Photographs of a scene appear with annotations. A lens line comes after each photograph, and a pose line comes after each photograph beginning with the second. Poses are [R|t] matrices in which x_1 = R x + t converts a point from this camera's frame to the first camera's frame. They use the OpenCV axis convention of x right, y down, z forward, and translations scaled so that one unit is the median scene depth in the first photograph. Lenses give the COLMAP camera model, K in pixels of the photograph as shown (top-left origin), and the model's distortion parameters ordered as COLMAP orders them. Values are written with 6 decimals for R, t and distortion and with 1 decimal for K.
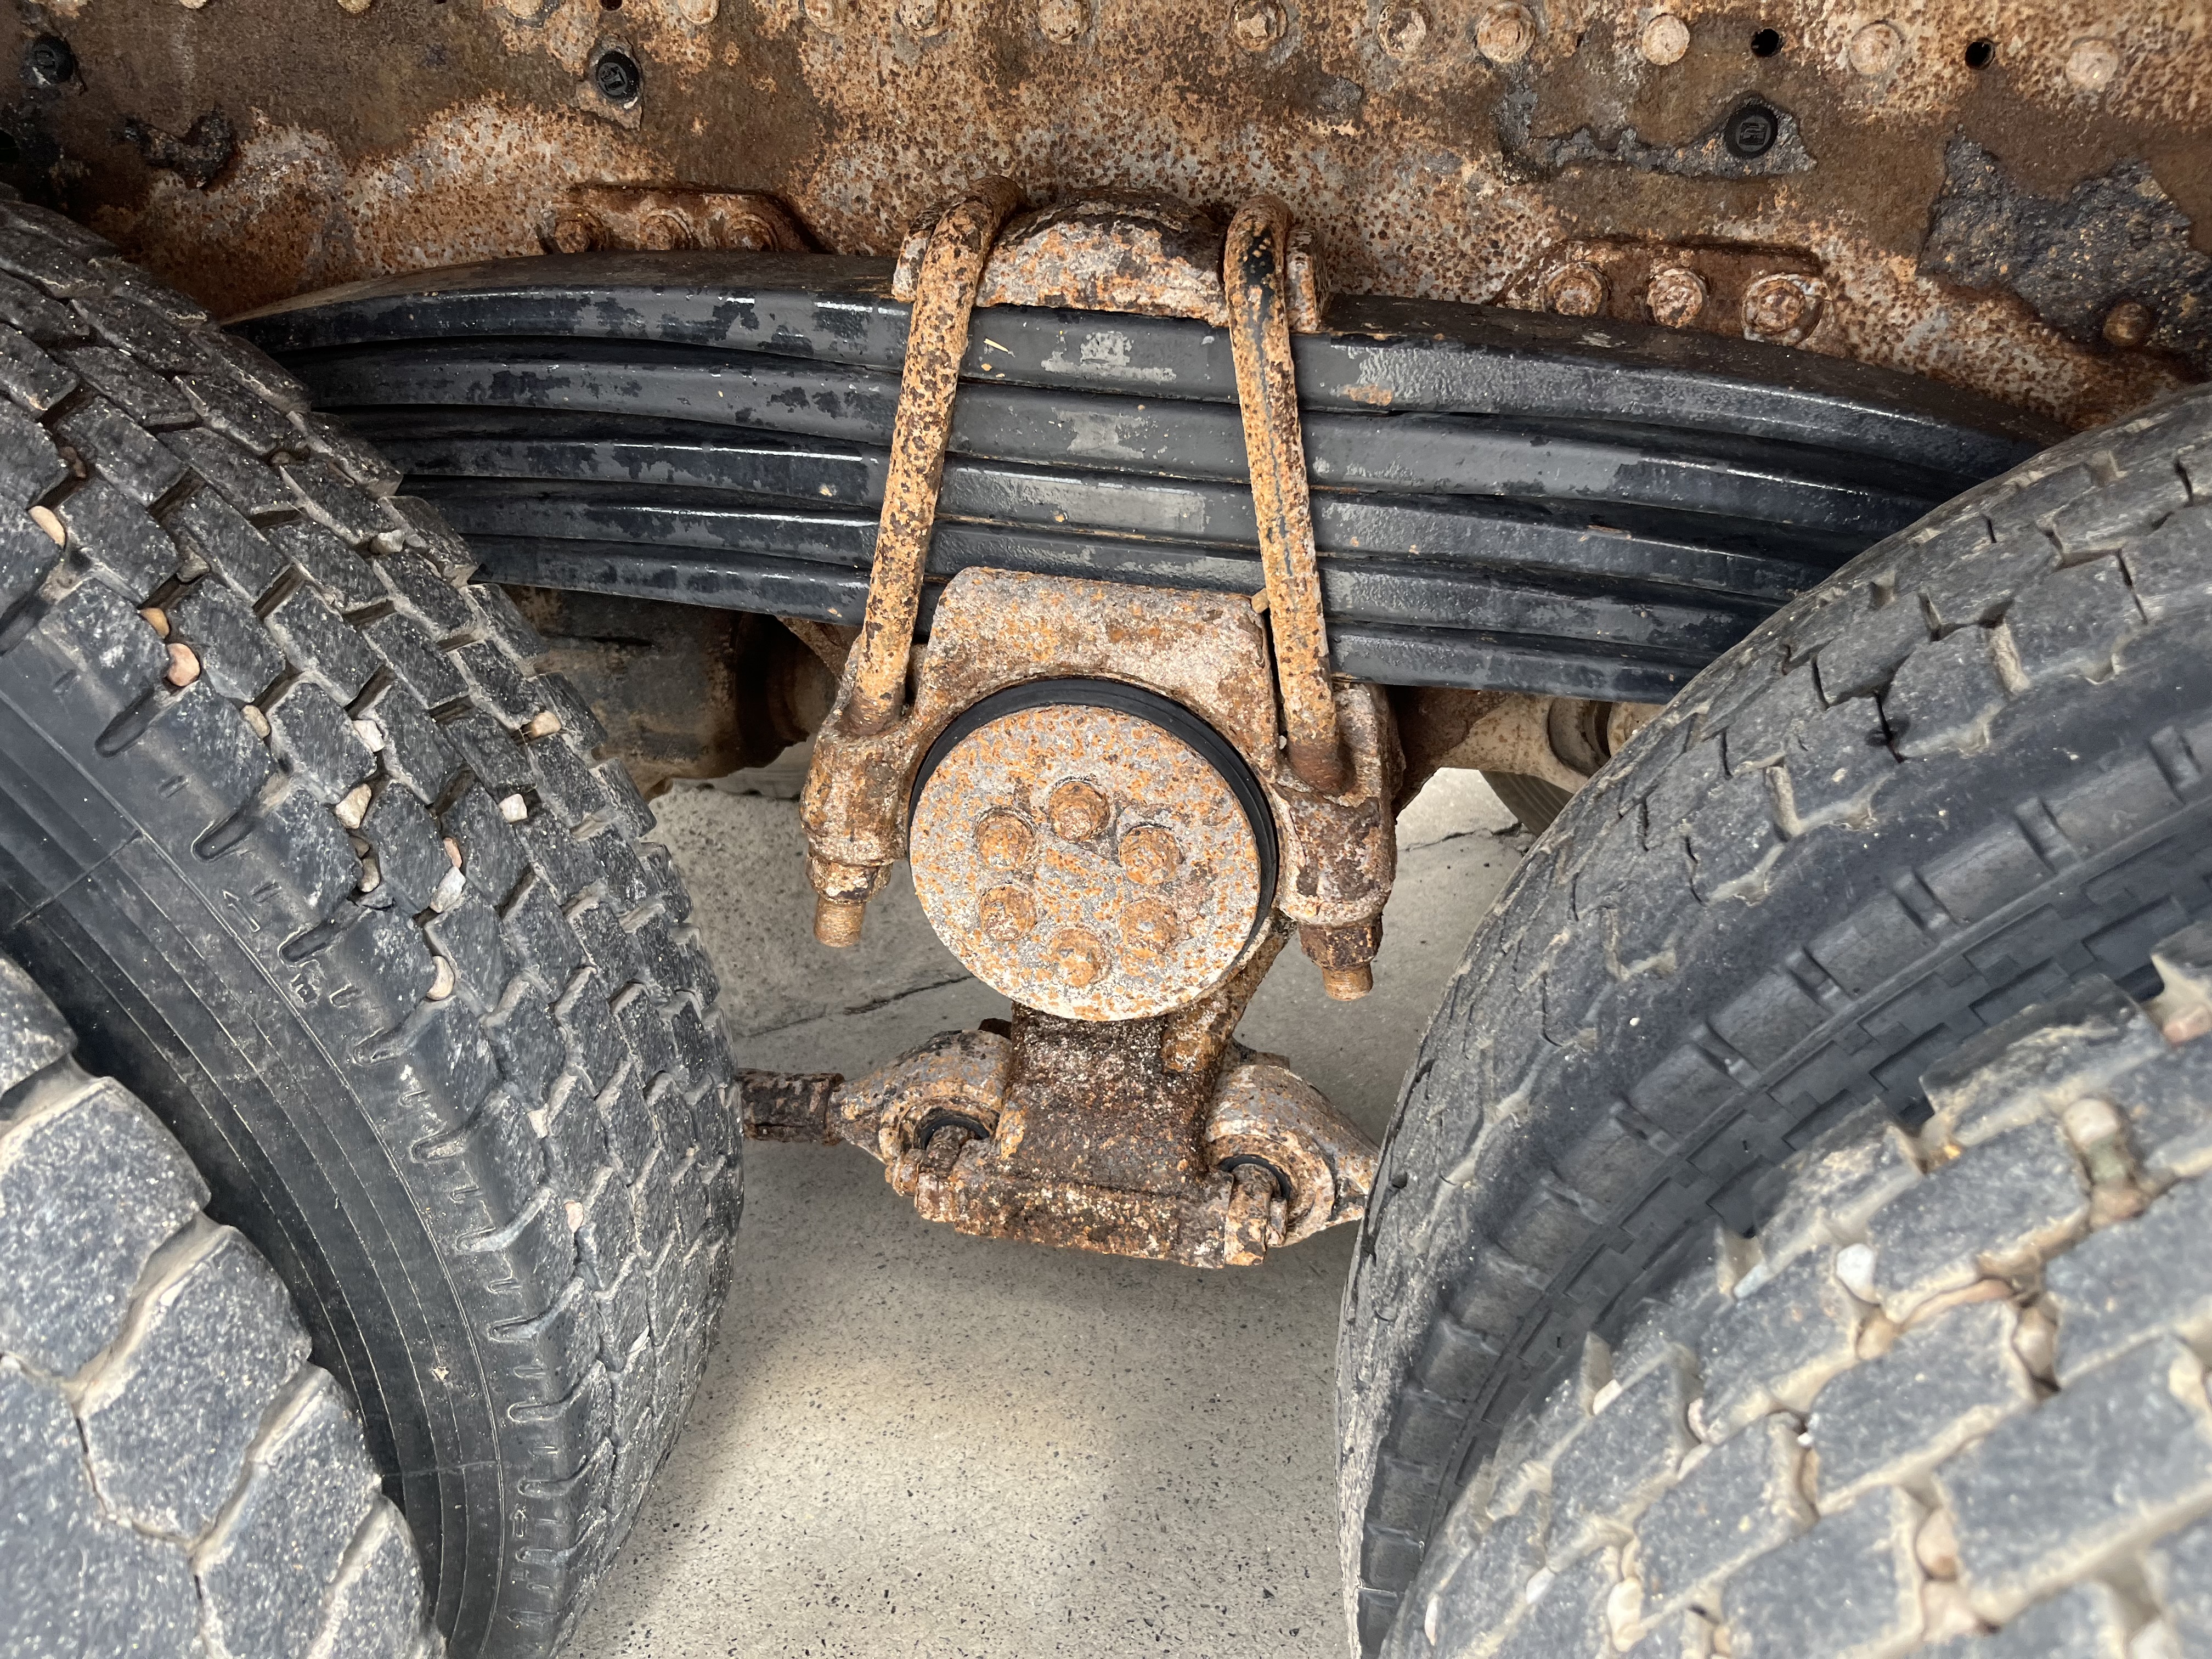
lens RADIAL K [[1655.8, 0, 1099.2], [0, 1655.8, 856.0], [0, 0, 1]] dist [0.043296, -0.078842]
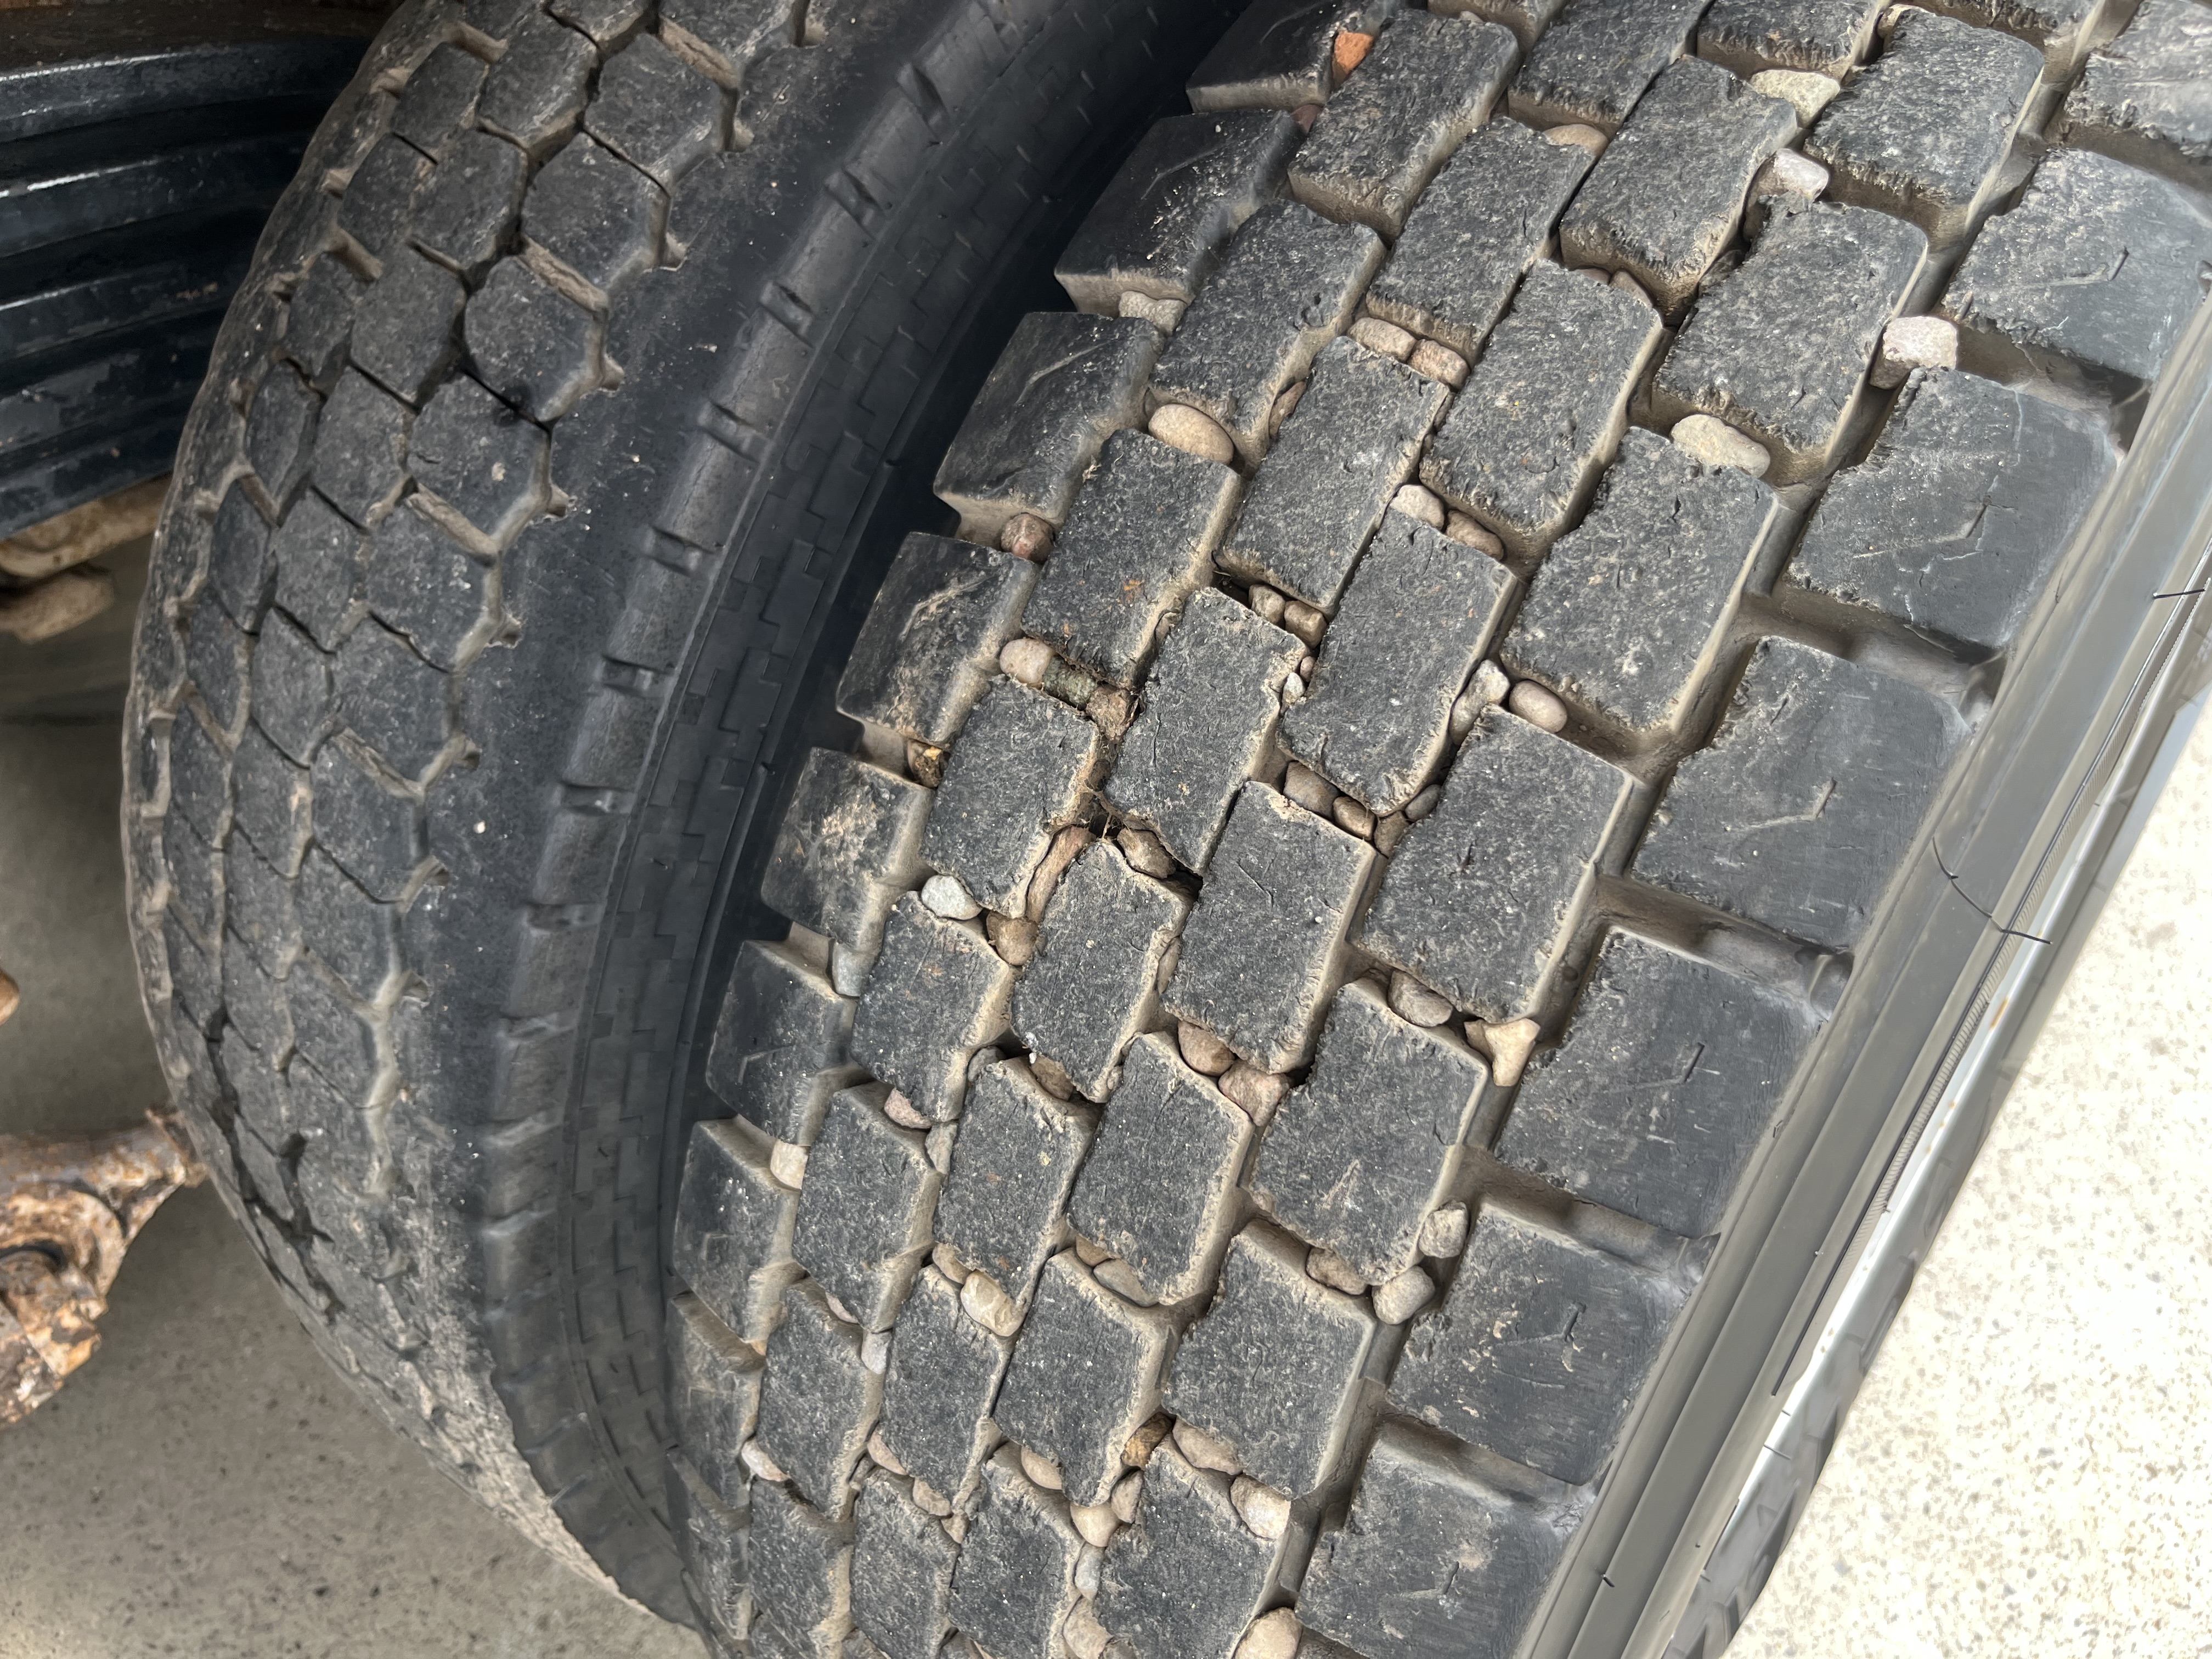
lens RADIAL K [[1676.1, 0, 1122.4], [0, 1676.1, 837.7], [0, 0, 1]] dist [0.035817, -0.070066]
pose [[0.465806, -0.596409, 0.653698, -0.076482], [0.441541, 0.796854, 0.412390, -0.083611], [-0.766855, 0.096540, 0.634519, 0.136128]]
